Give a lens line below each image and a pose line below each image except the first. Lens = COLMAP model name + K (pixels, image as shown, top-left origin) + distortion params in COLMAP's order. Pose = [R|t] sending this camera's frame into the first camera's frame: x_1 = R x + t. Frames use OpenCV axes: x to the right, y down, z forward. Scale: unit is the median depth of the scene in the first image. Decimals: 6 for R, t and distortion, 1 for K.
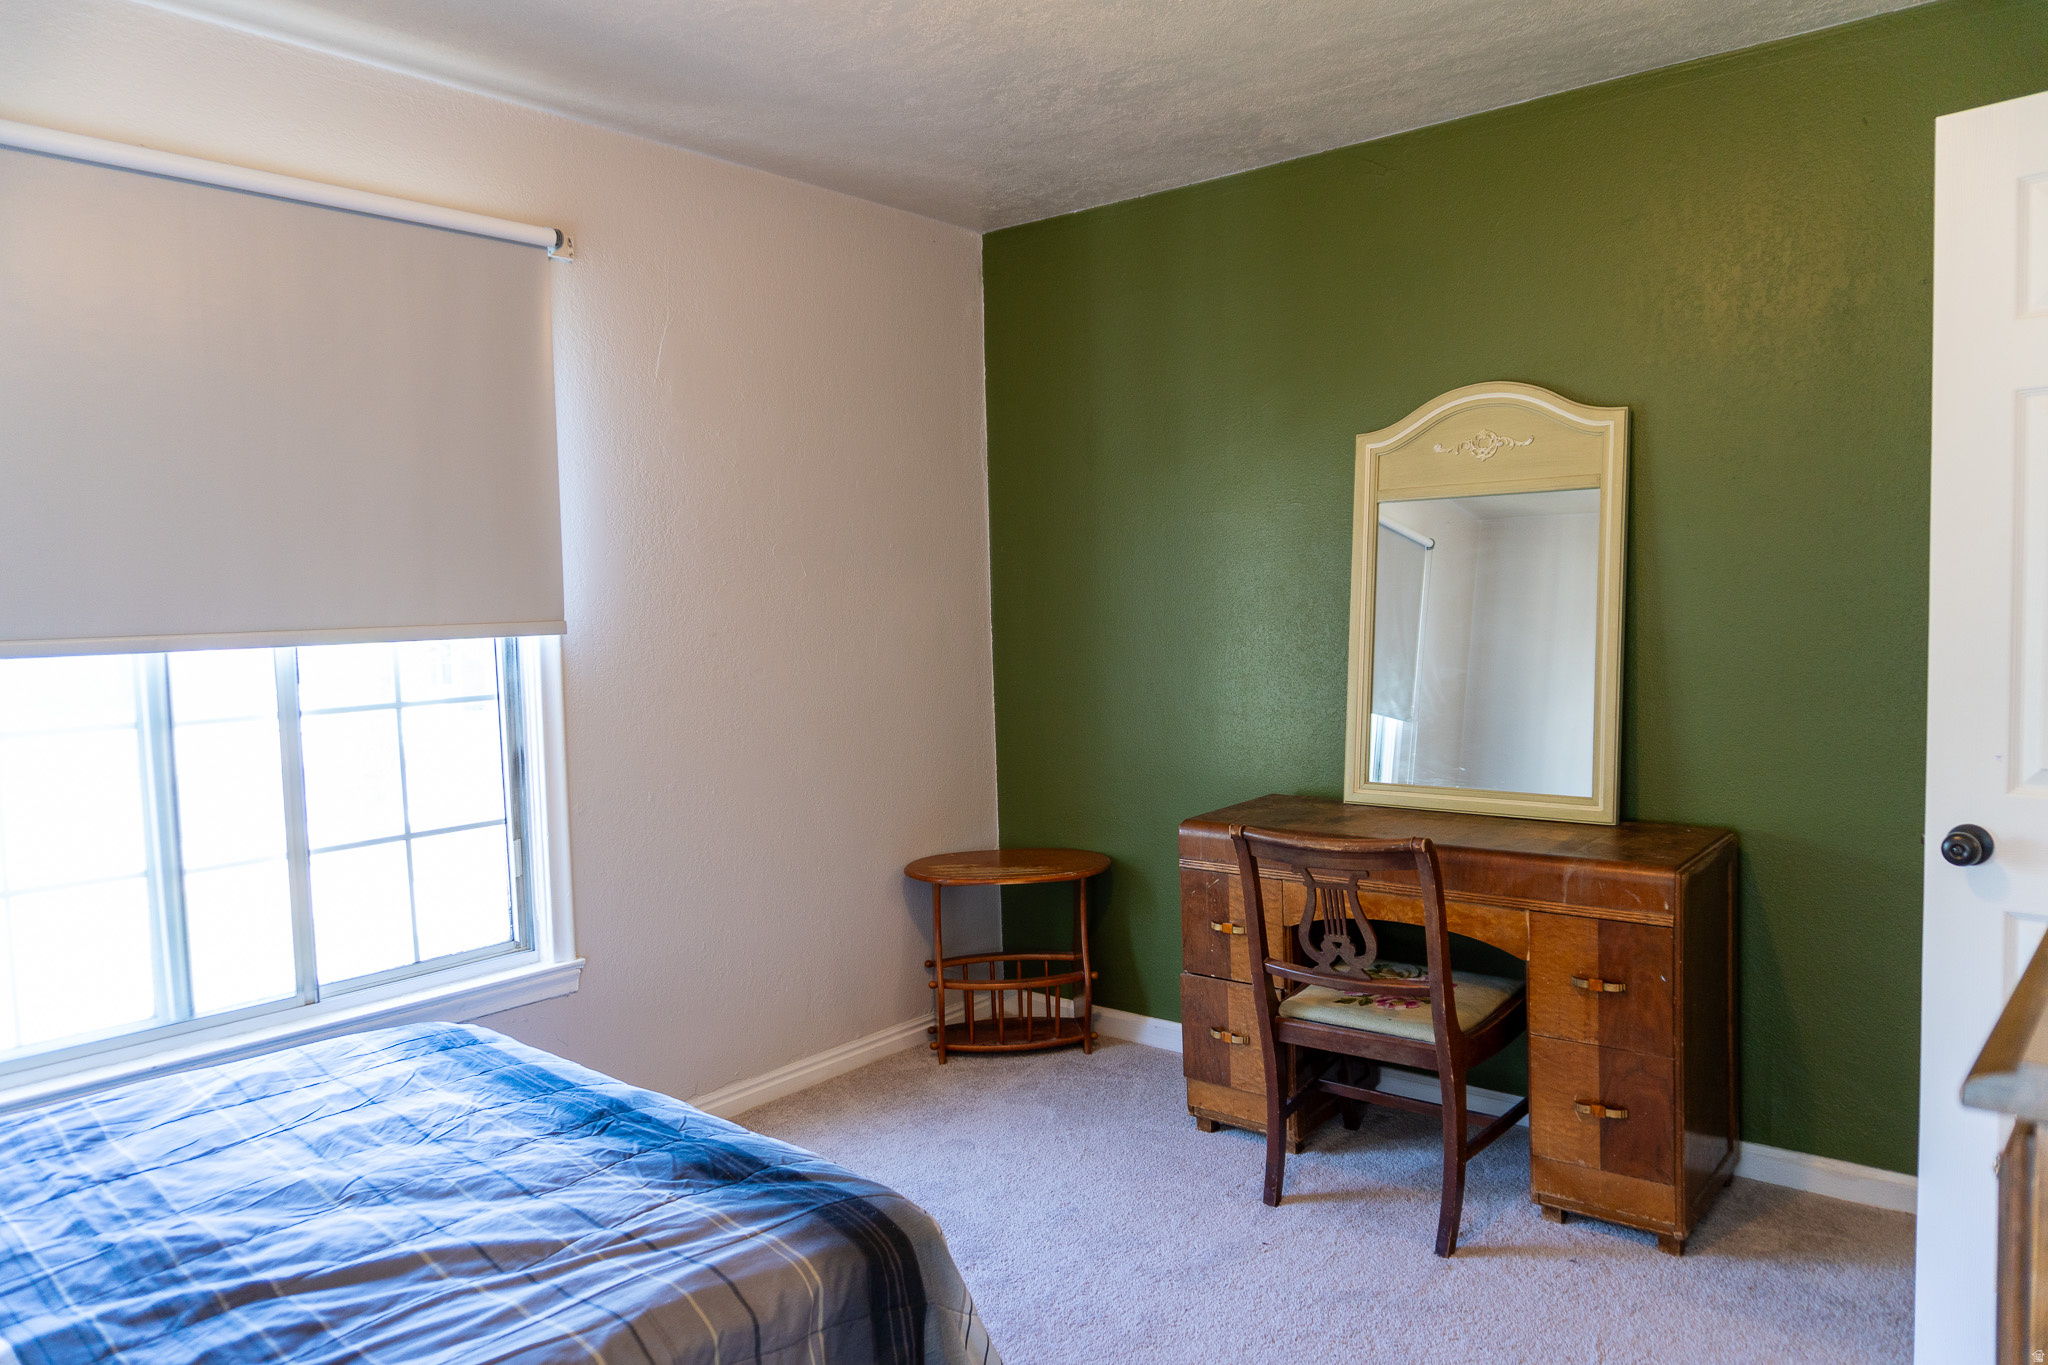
lens RADIAL K [[1367.0, 0, 1027.5], [0, 1367.0, 684.2], [0, 0, 1]] dist [-0.024744, -0.001301]
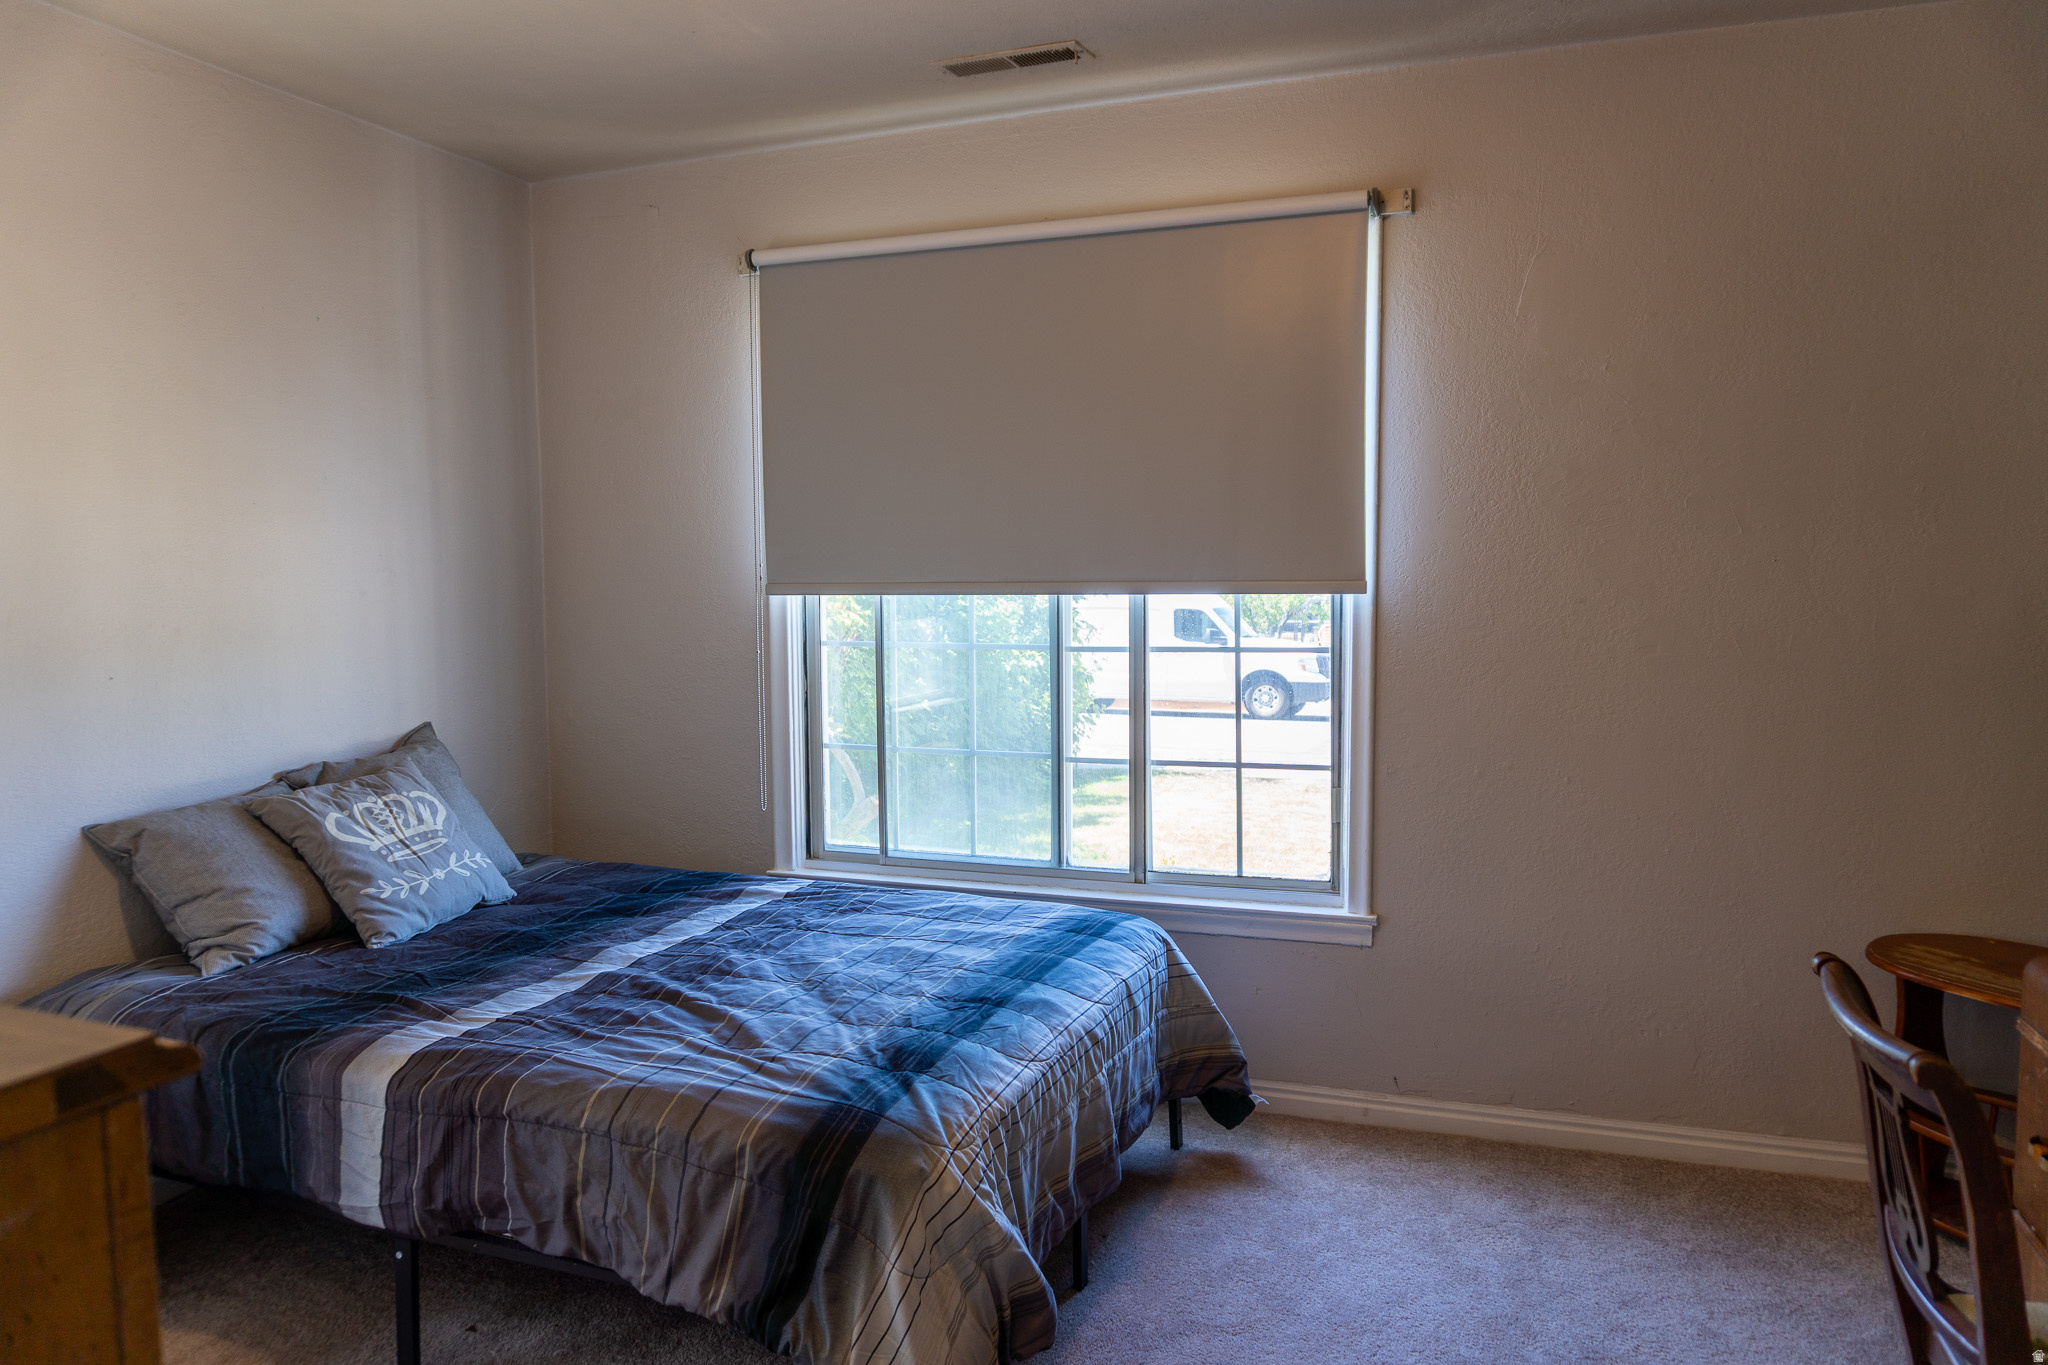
lens RADIAL K [[1367.0, 0, 1026.3], [0, 1367.0, 679.4], [0, 0, 1]] dist [-0.024744, -0.001301]
pose [[0.341015, 0.097933, -0.934943, 0.887577], [-0.061432, 0.994754, 0.081791, -0.068625], [0.938048, 0.029544, 0.345242, 0.702625]]
